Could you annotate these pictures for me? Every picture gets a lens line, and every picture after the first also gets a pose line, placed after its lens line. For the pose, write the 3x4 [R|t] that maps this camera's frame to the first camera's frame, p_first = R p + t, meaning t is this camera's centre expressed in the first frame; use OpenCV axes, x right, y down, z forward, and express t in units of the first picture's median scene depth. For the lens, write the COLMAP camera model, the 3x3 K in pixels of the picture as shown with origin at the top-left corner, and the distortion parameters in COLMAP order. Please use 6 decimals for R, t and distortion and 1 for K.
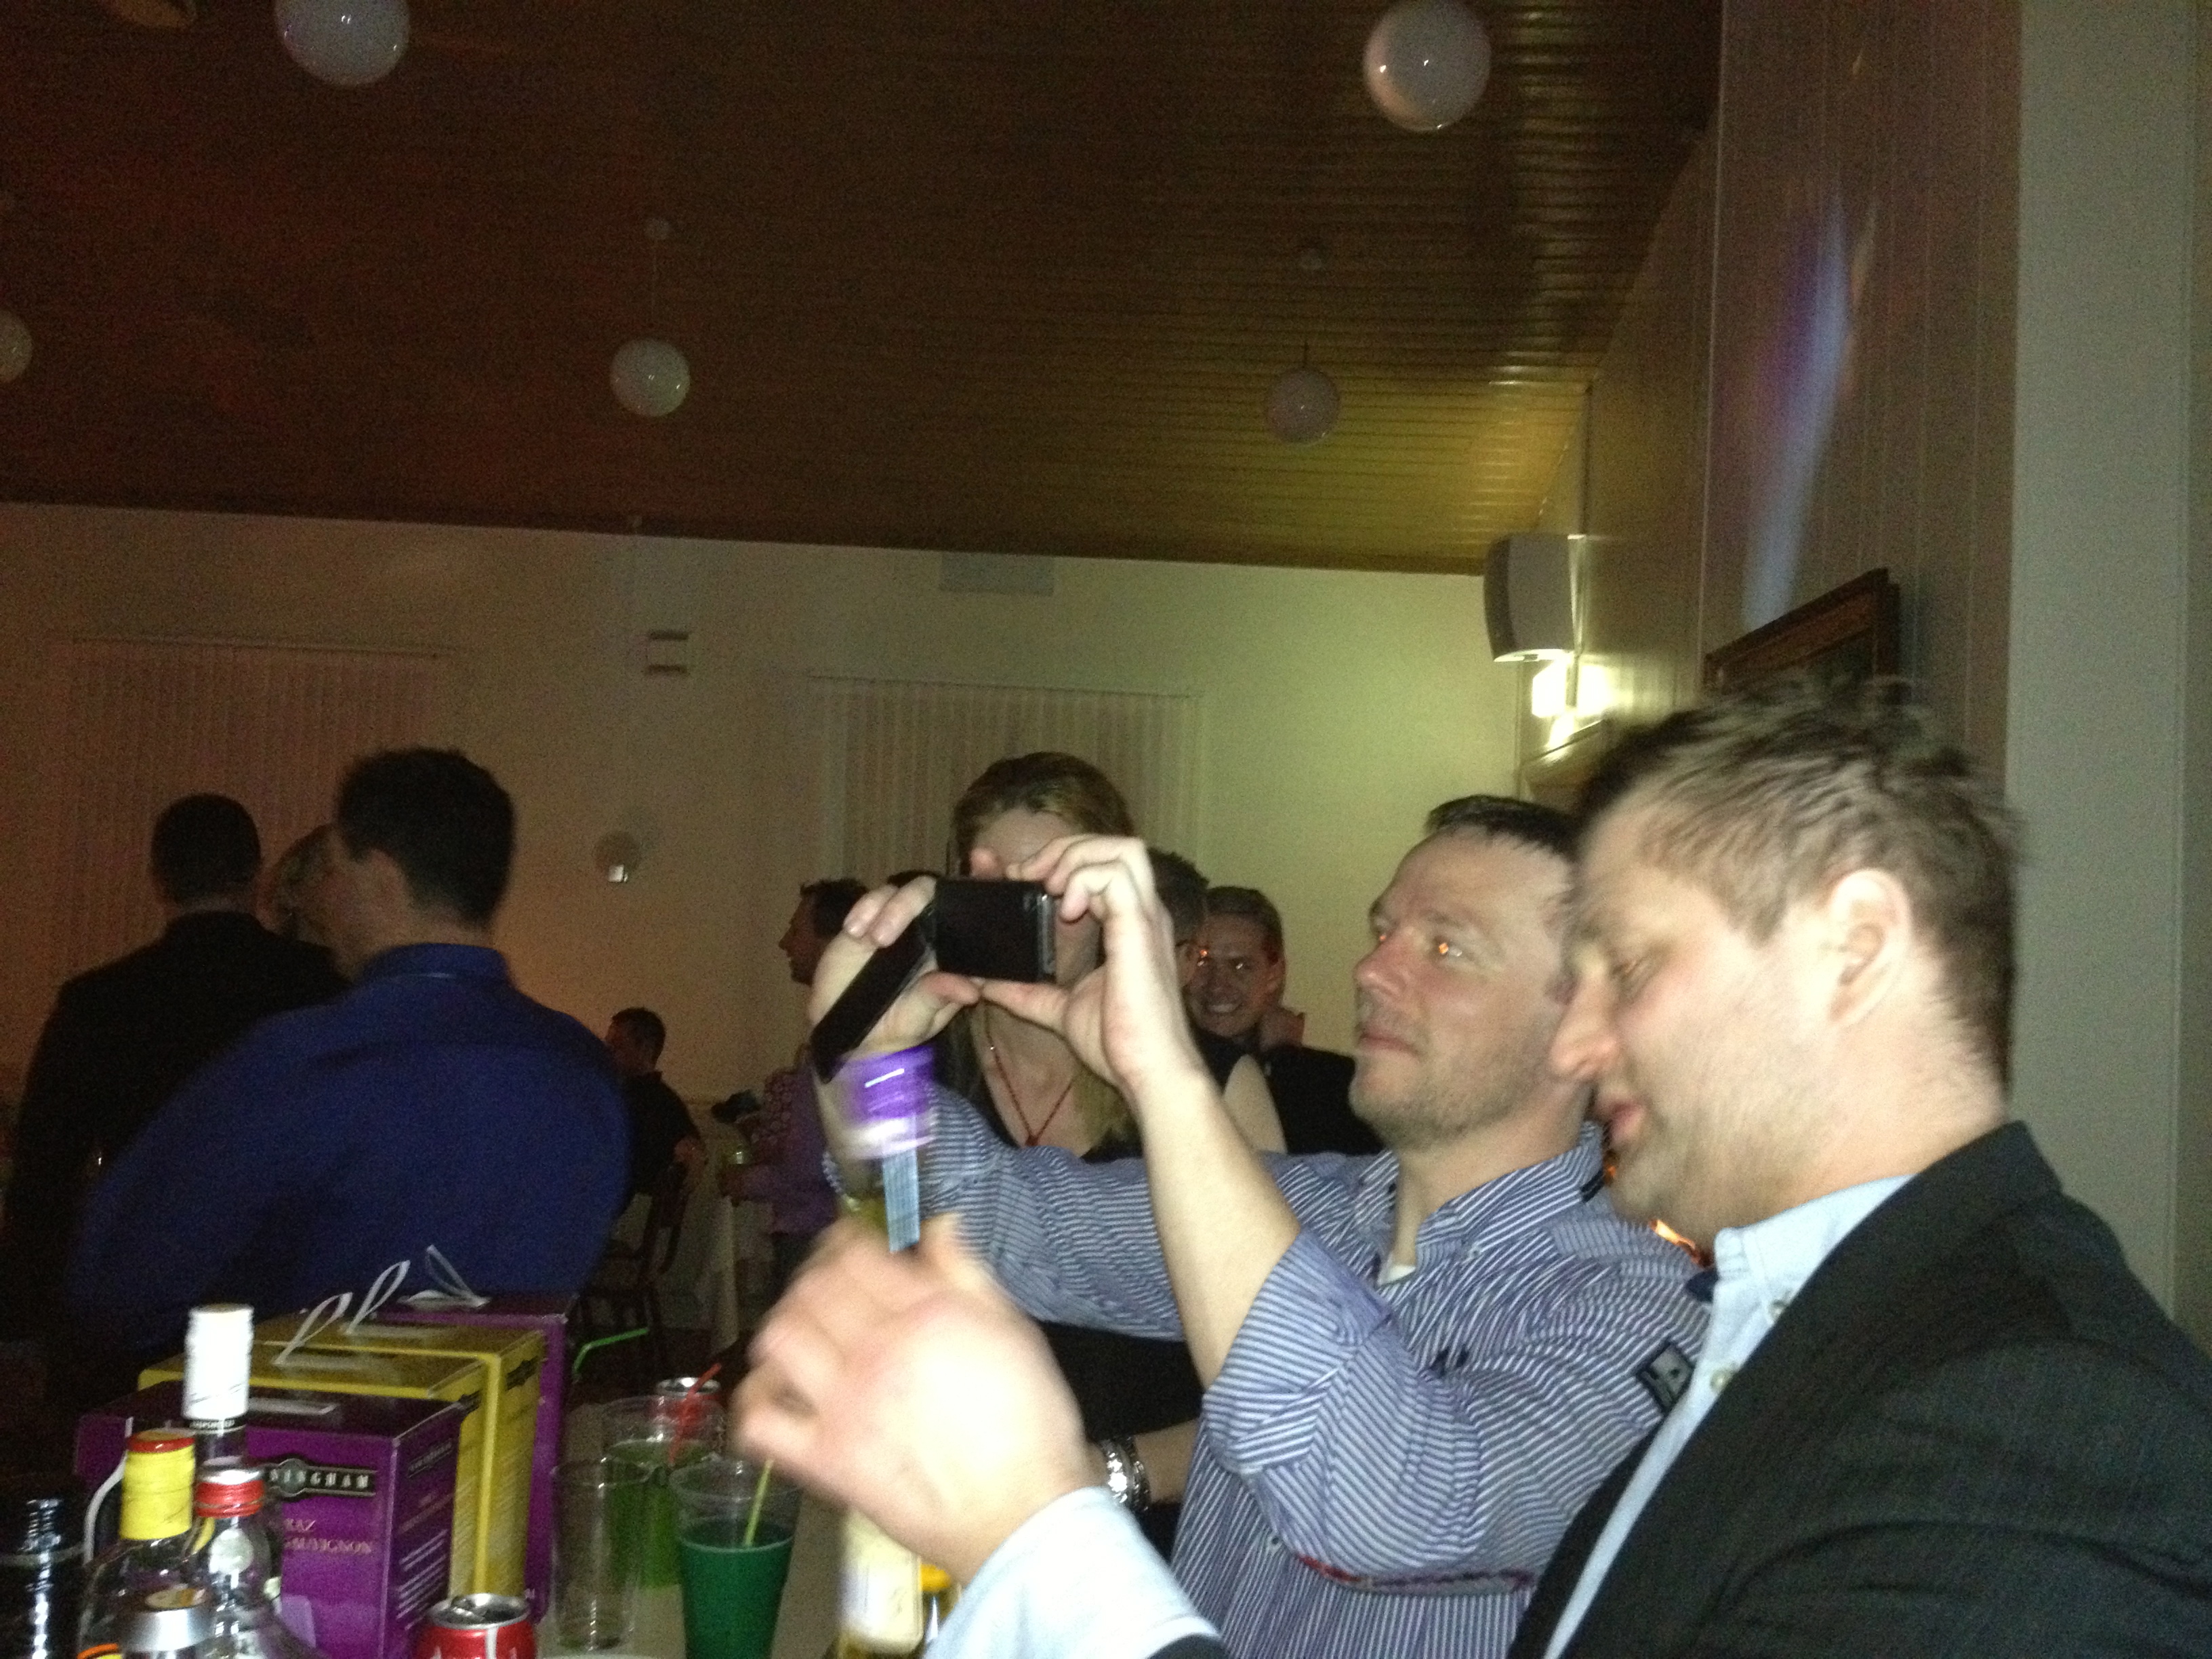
lens RADIAL K [[2223.6, 0, 1168.9], [0, 2223.6, 828.5], [0, 0, 1]] dist [0.023057, -0.031174]
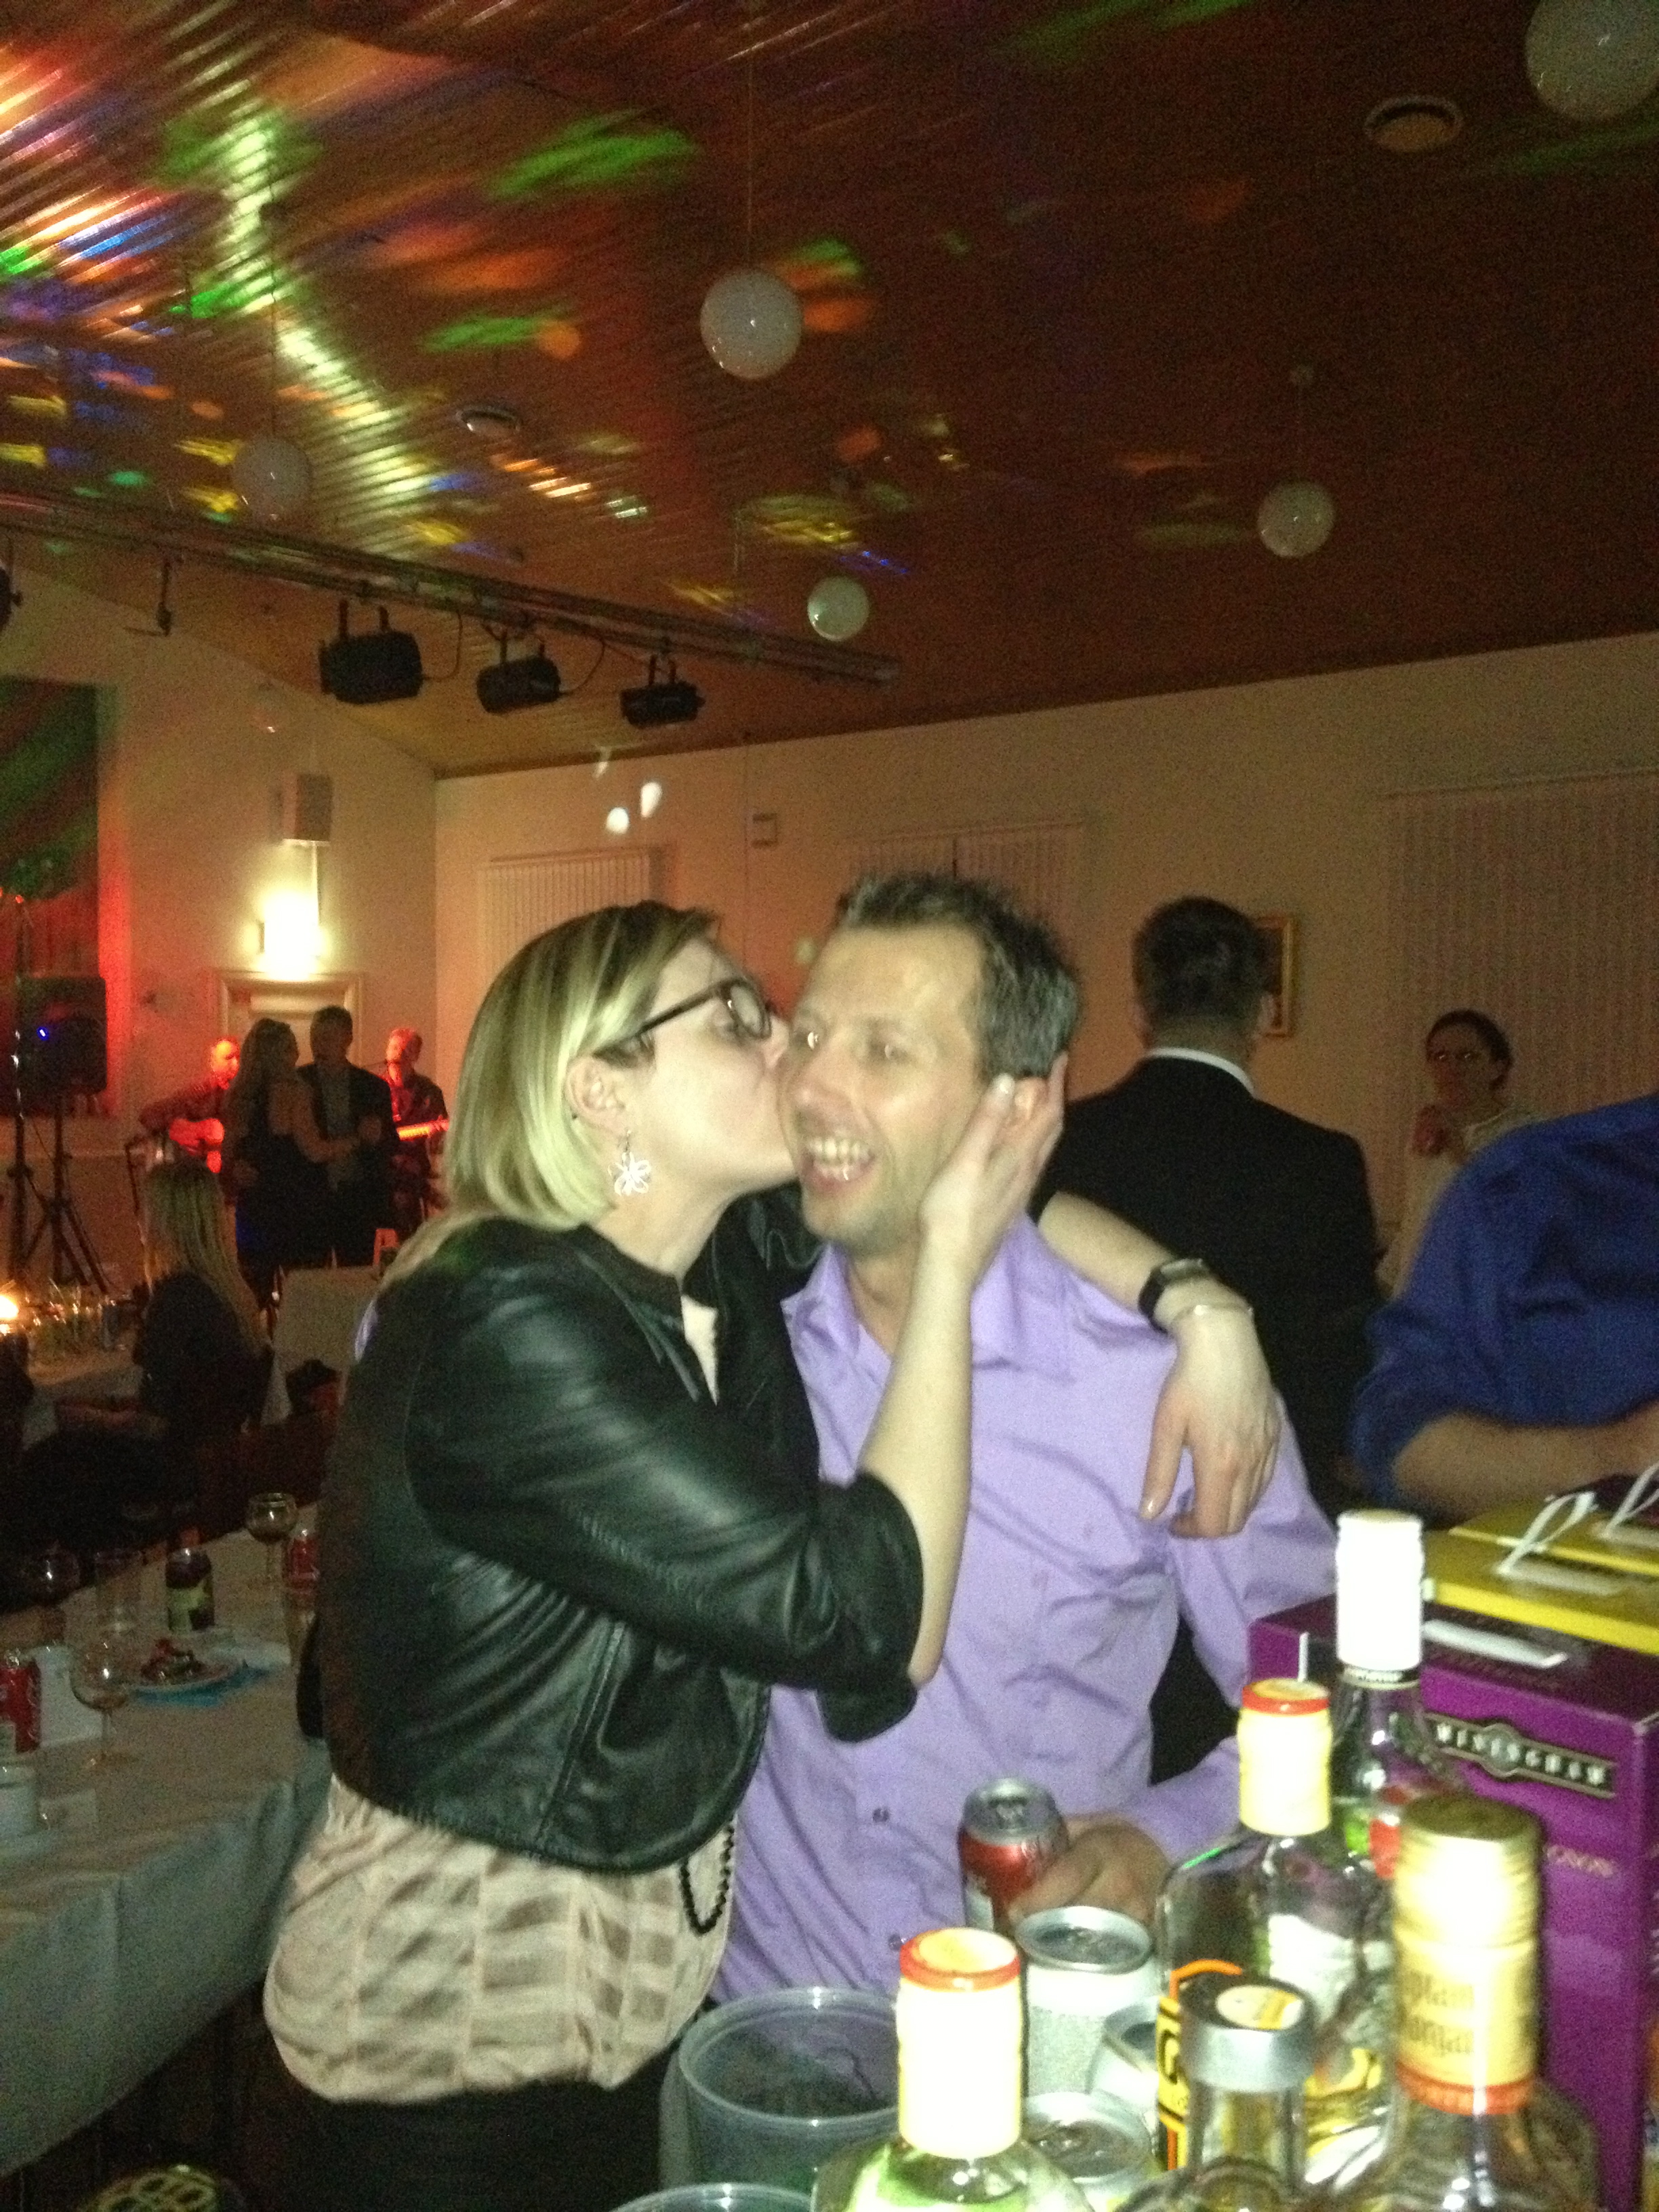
lens RADIAL K [[2212.6, 0, 792.6], [0, 2212.6, 1100.1], [0, 0, 1]] dist [0.161538, -0.295734]
pose [[0.744728, -0.029189, -0.666729, -0.055112], [0.066633, 0.997303, 0.030768, 0.032816], [0.664033, -0.067340, 0.744665, 0.258169]]
